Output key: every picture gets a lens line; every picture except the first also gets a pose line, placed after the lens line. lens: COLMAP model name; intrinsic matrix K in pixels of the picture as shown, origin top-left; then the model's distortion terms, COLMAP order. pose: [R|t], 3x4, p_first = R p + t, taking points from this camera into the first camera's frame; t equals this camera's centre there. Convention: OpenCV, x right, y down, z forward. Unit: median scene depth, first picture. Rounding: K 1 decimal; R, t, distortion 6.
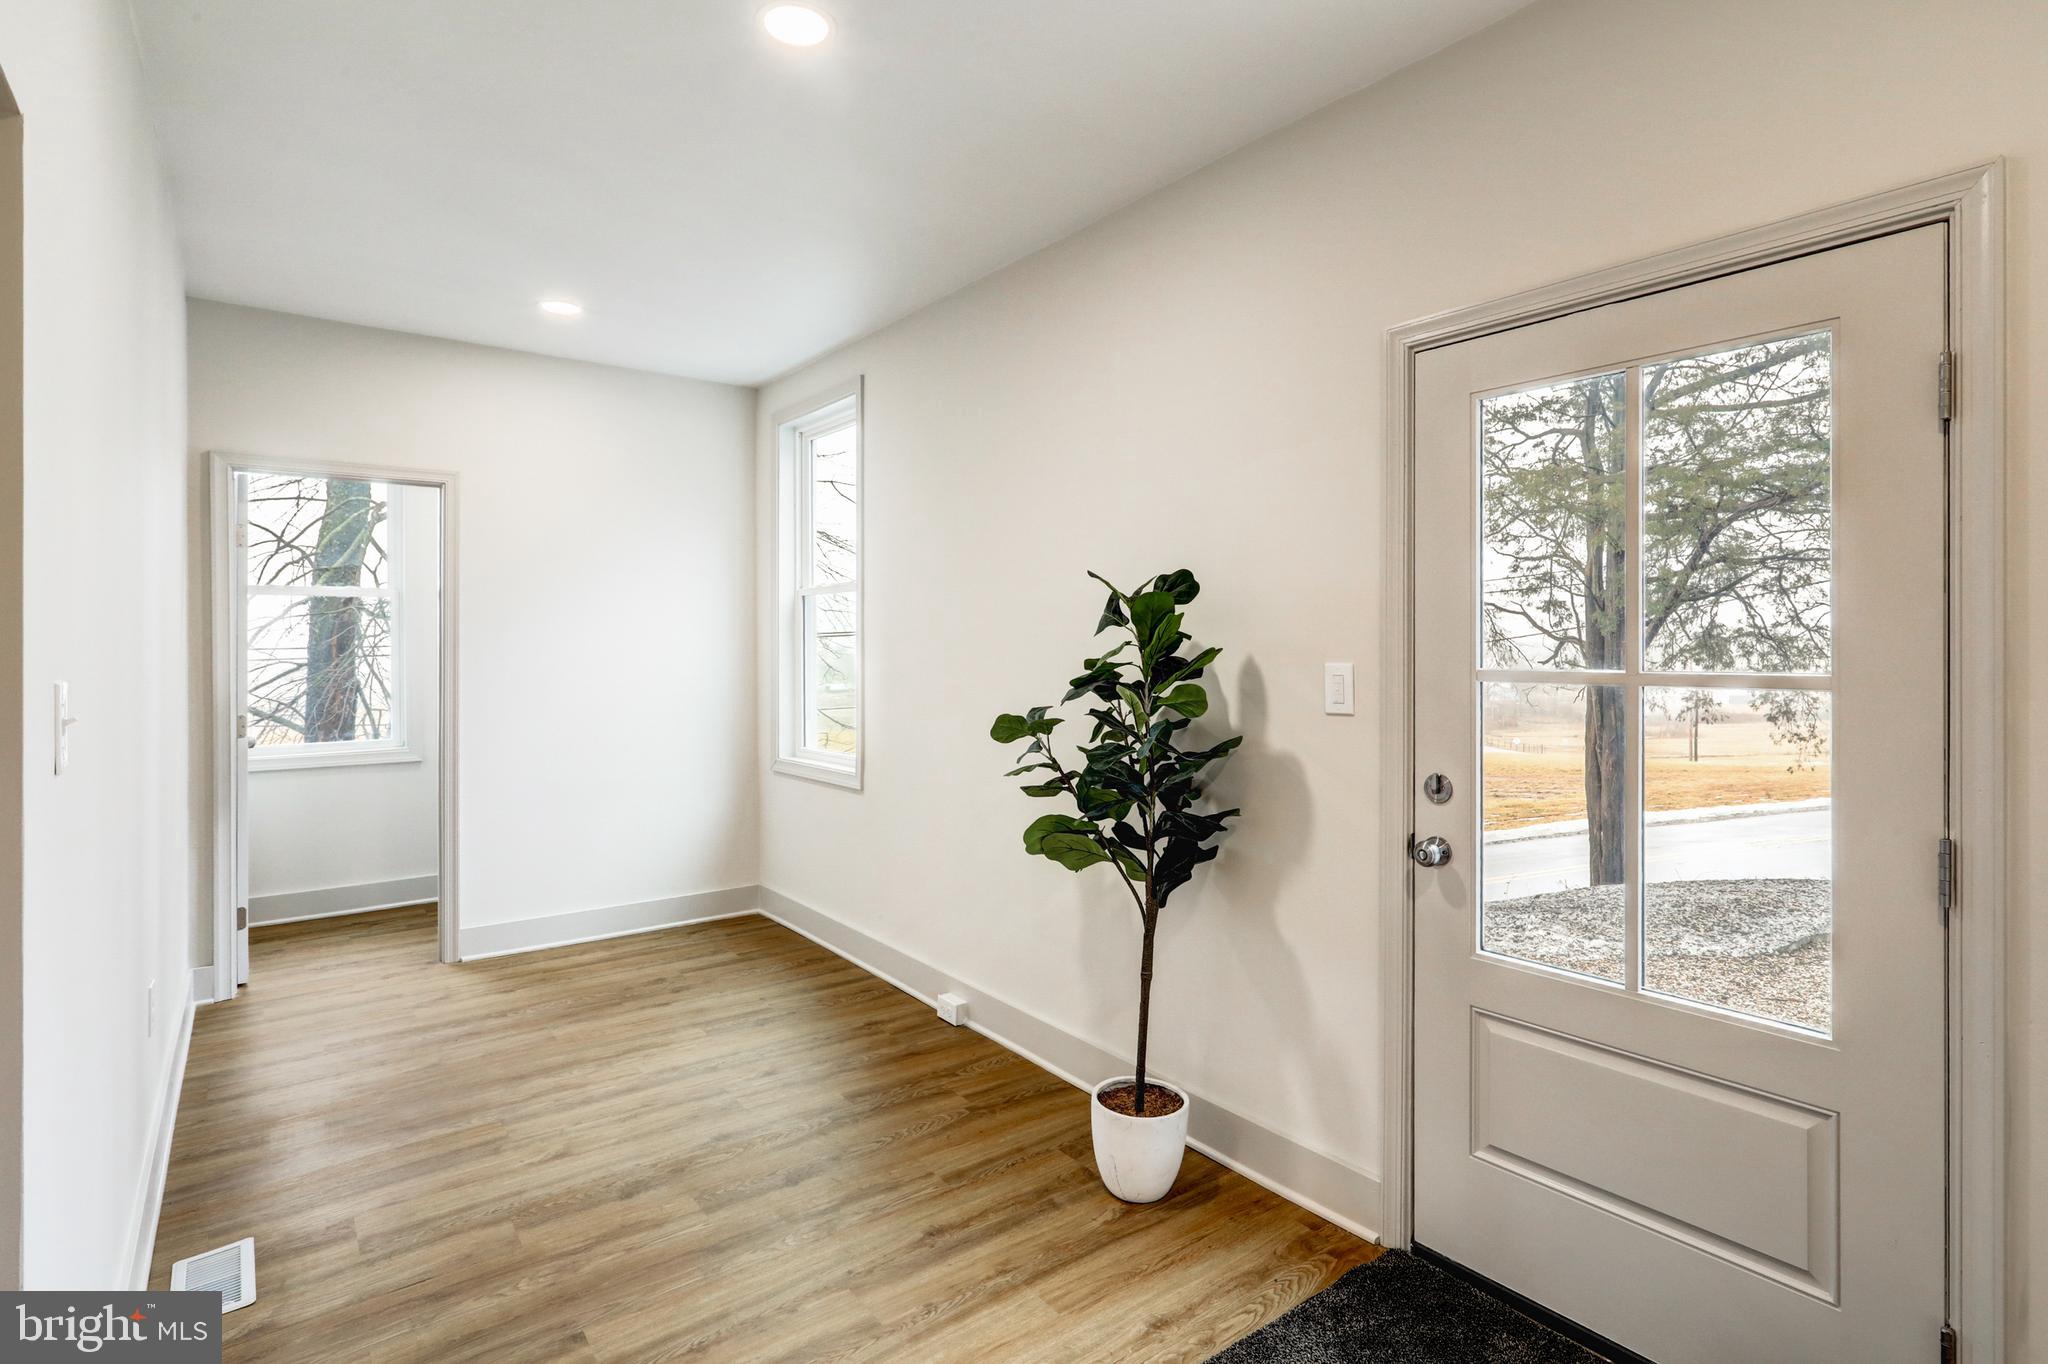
lens RADIAL K [[988.5, 0, 1026.5], [0, 988.5, 637.6], [0, 0, 1]] dist [0.001458, -0.000114]
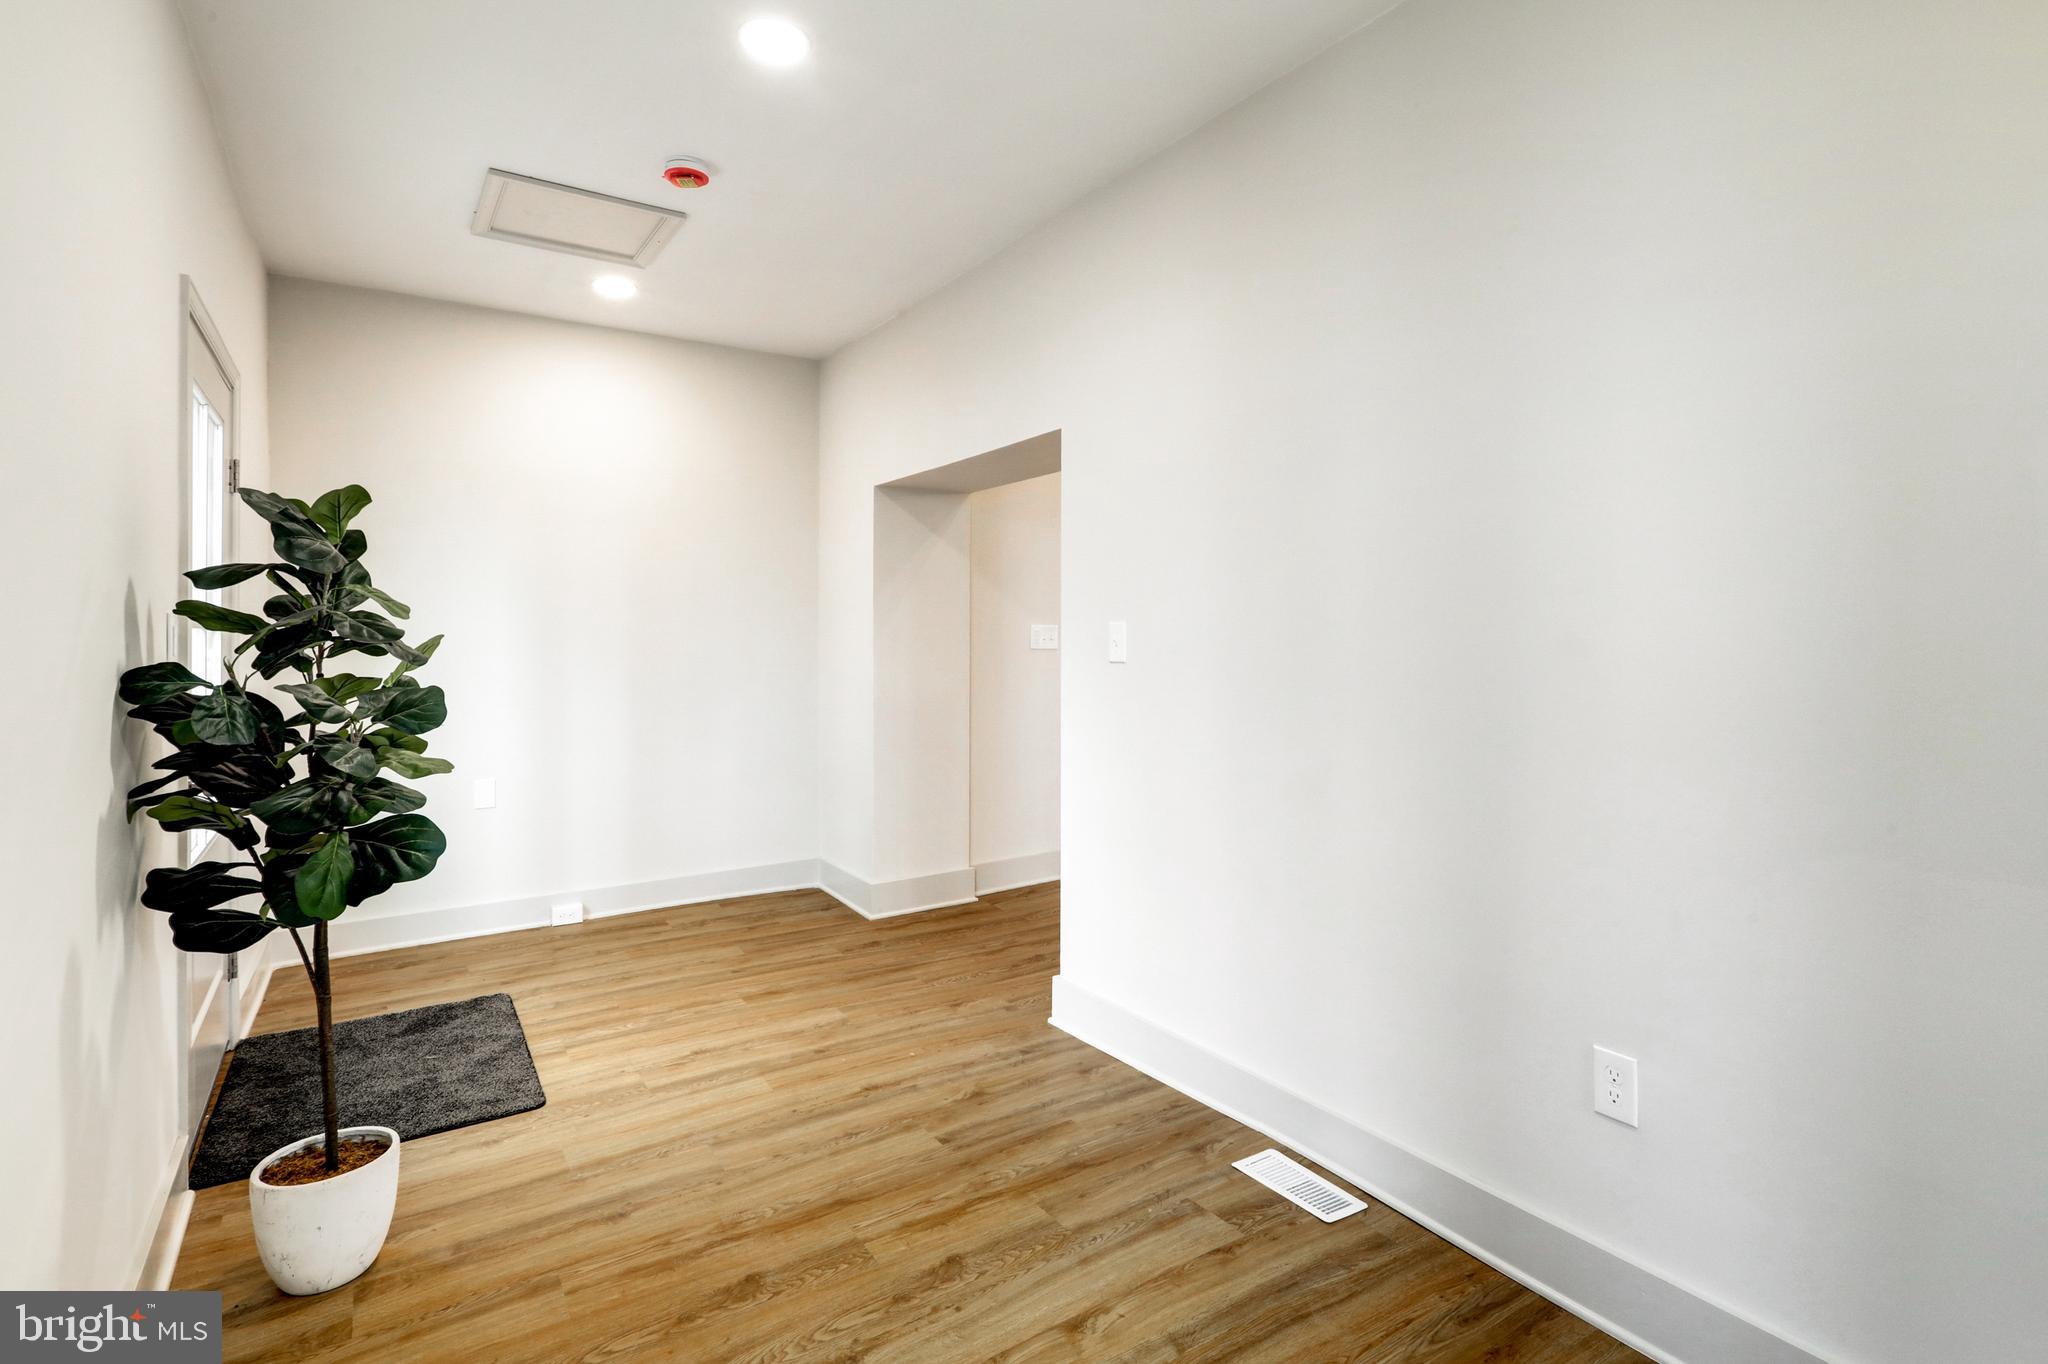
lens RADIAL K [[988.5, 0, 1026.5], [0, 988.5, 637.6], [0, 0, 1]] dist [0.001458, -0.000114]
pose [[-0.996831, -0.002619, 0.079503, -0.567397], [-0.002878, 0.999991, -0.003148, 0.052402], [-0.079494, -0.003367, -0.996830, 1.951897]]
